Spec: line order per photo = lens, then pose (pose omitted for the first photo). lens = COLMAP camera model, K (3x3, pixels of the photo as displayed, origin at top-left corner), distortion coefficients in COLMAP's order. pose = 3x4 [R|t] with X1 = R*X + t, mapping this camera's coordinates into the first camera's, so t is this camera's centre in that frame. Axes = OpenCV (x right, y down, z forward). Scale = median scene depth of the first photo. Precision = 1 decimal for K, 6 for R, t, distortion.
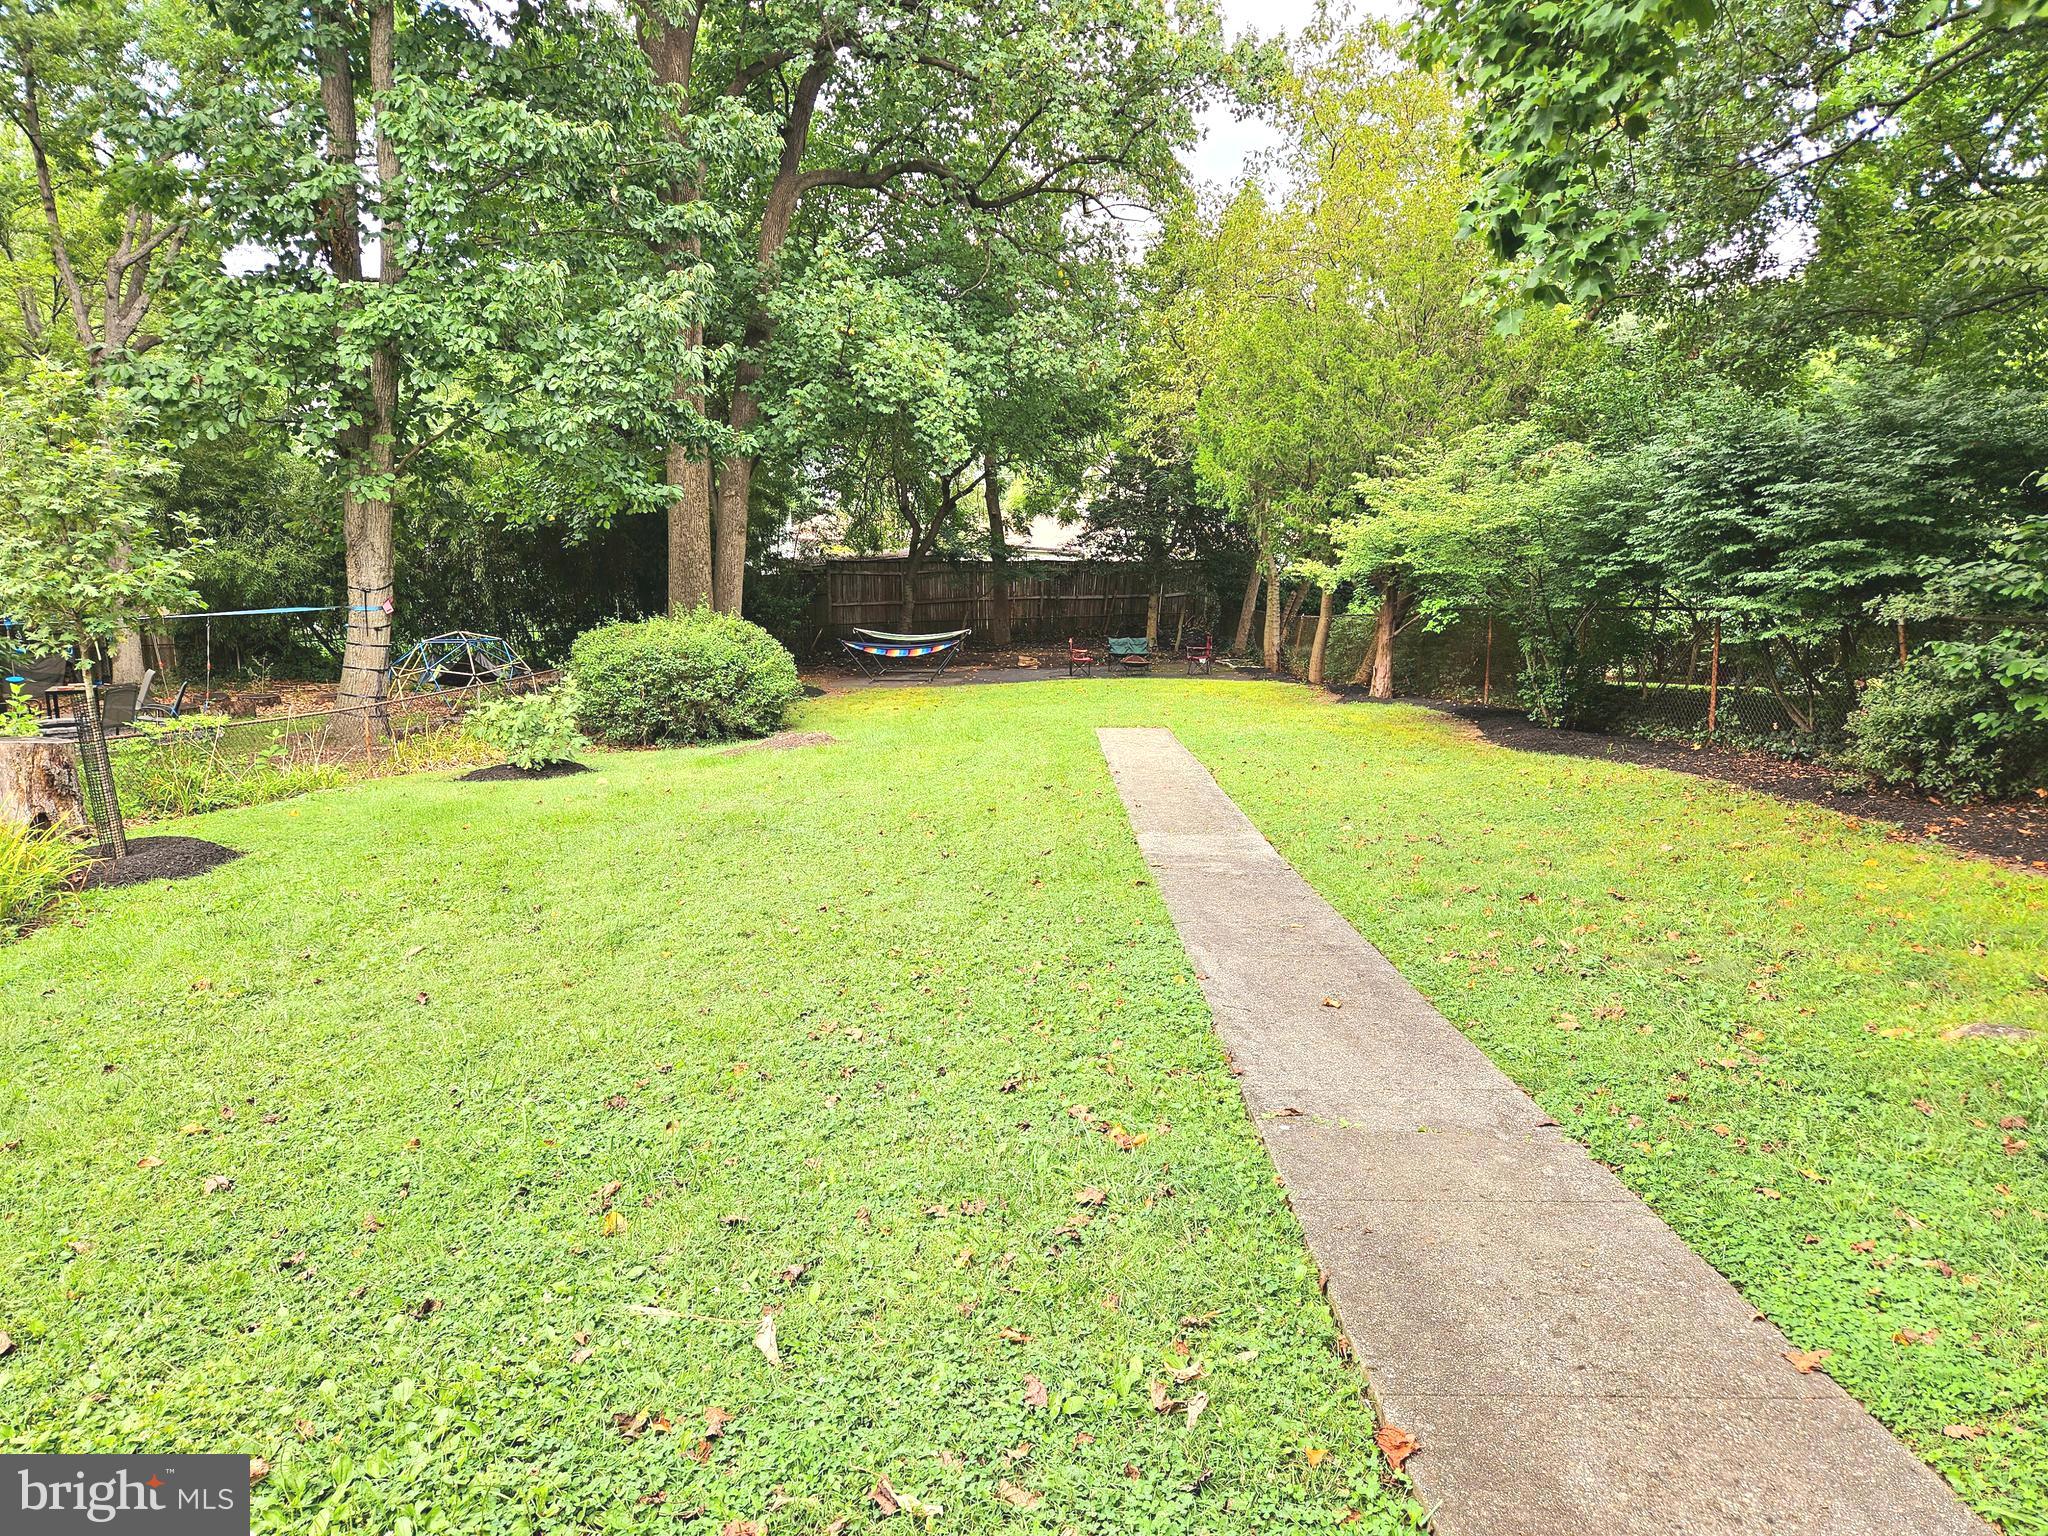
lens RADIAL K [[1354.7, 0, 1018.1], [0, 1354.7, 763.6], [0, 0, 1]] dist [0.084585, -0.083581]
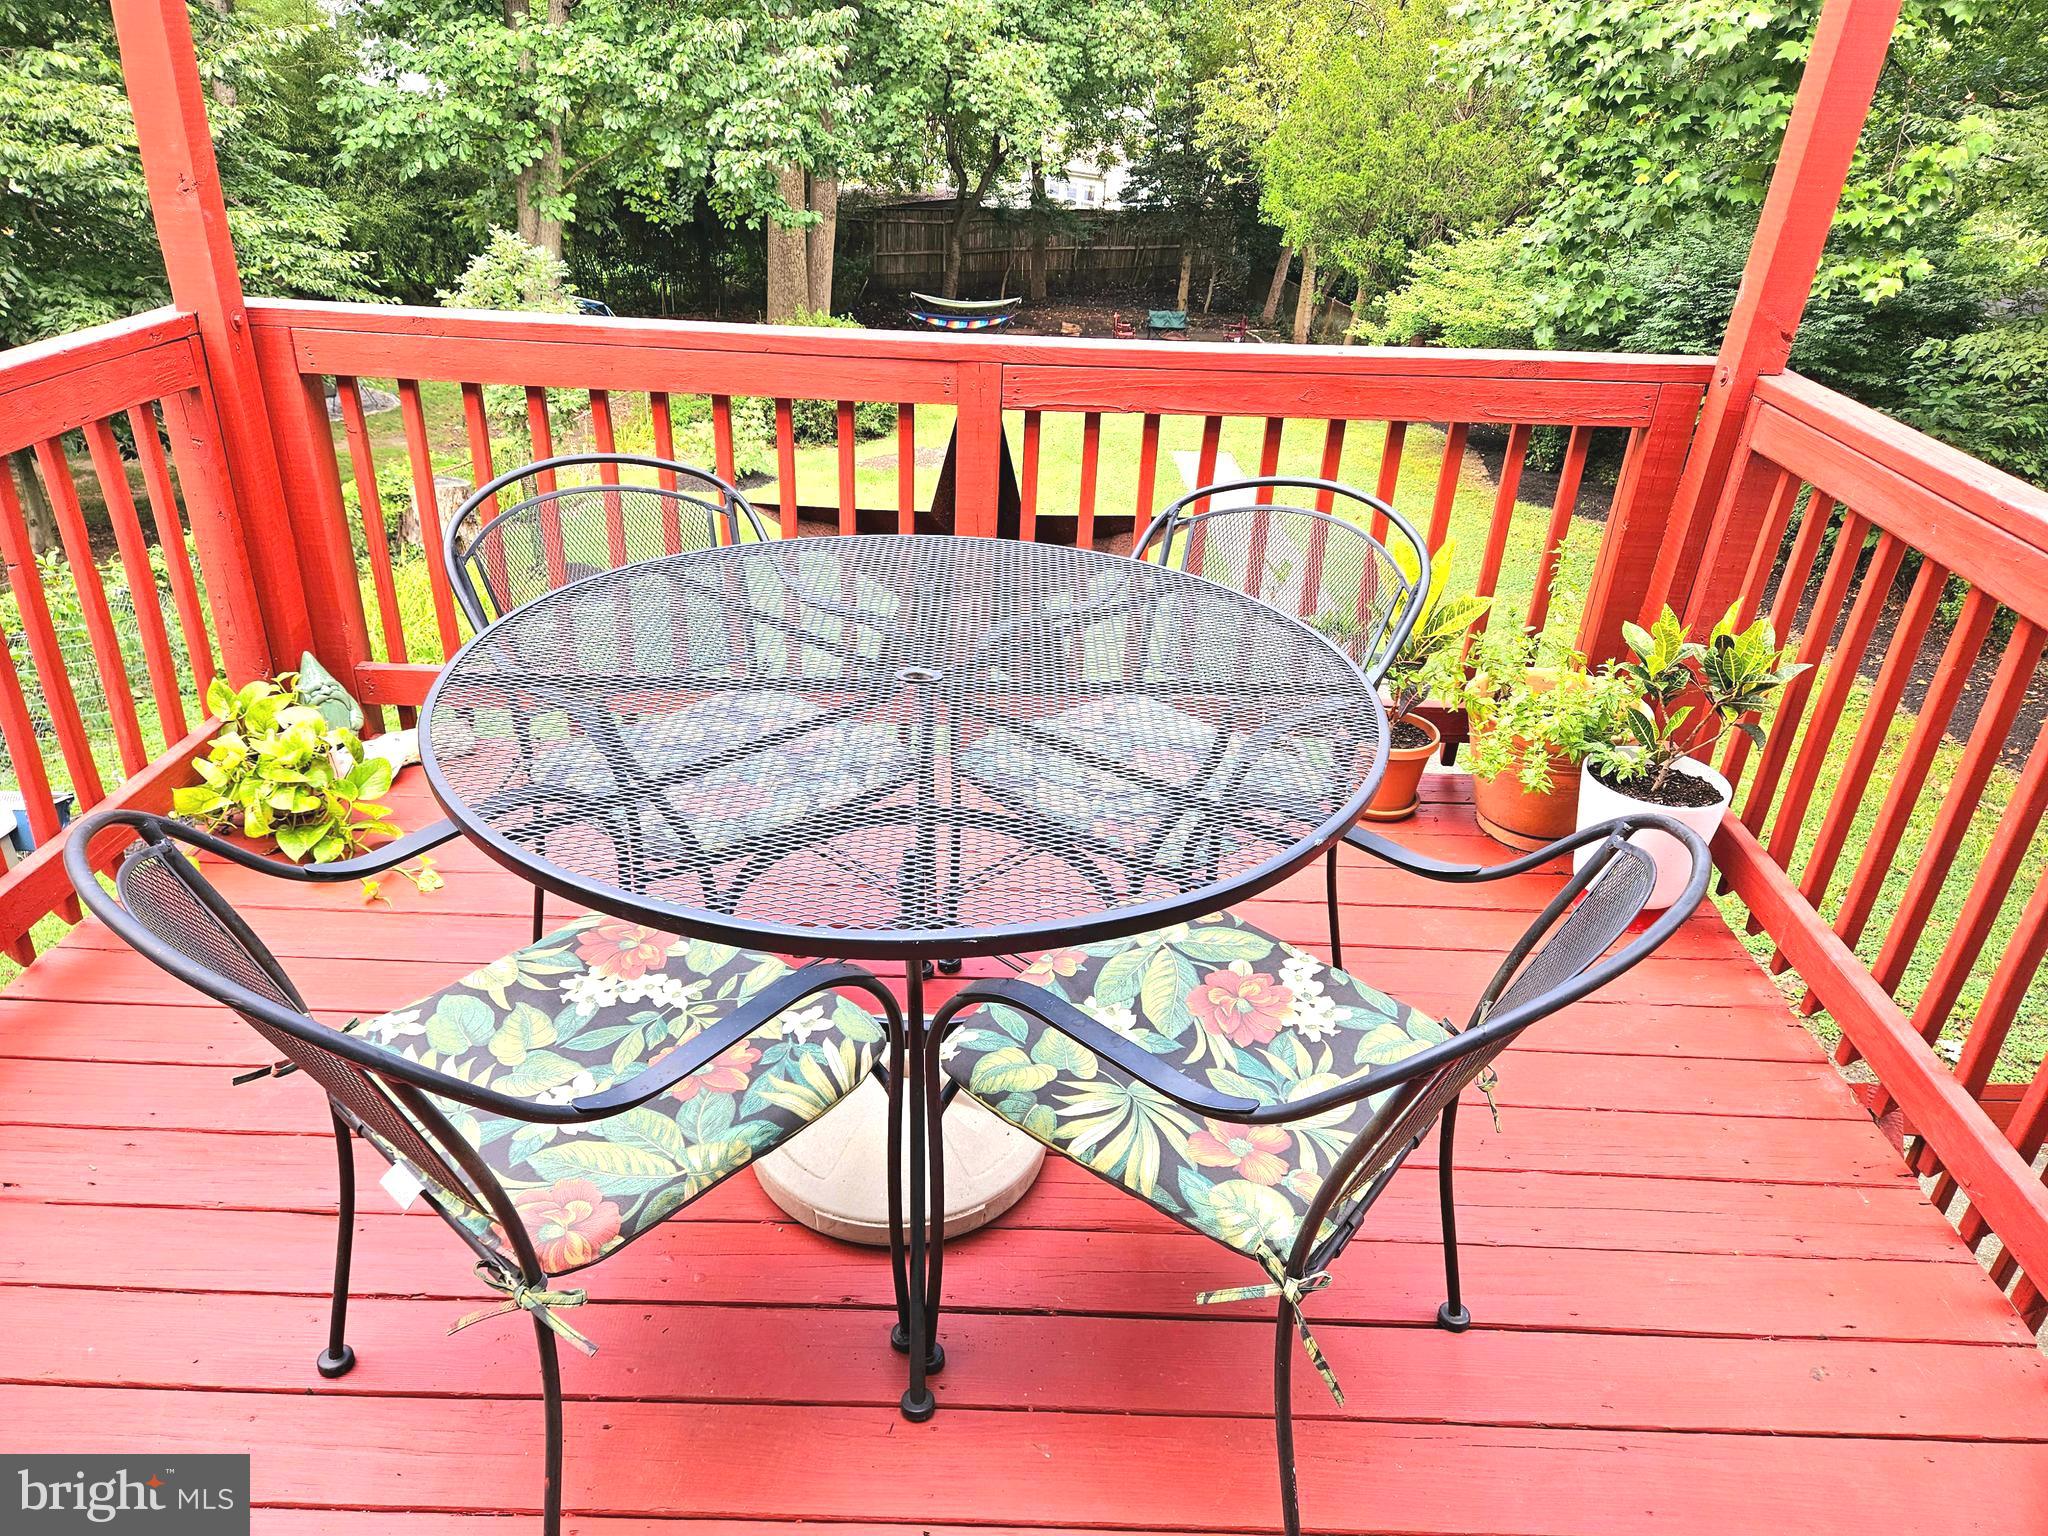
lens RADIAL K [[1354.7, 0, 1018.1], [0, 1354.7, 763.6], [0, 0, 1]] dist [0.084585, -0.083581]
pose [[0.999258, 0.032077, 0.021324, -0.085305], [-0.036730, 0.960246, 0.276730, -0.079400], [-0.011599, -0.277308, 0.960711, -0.226055]]
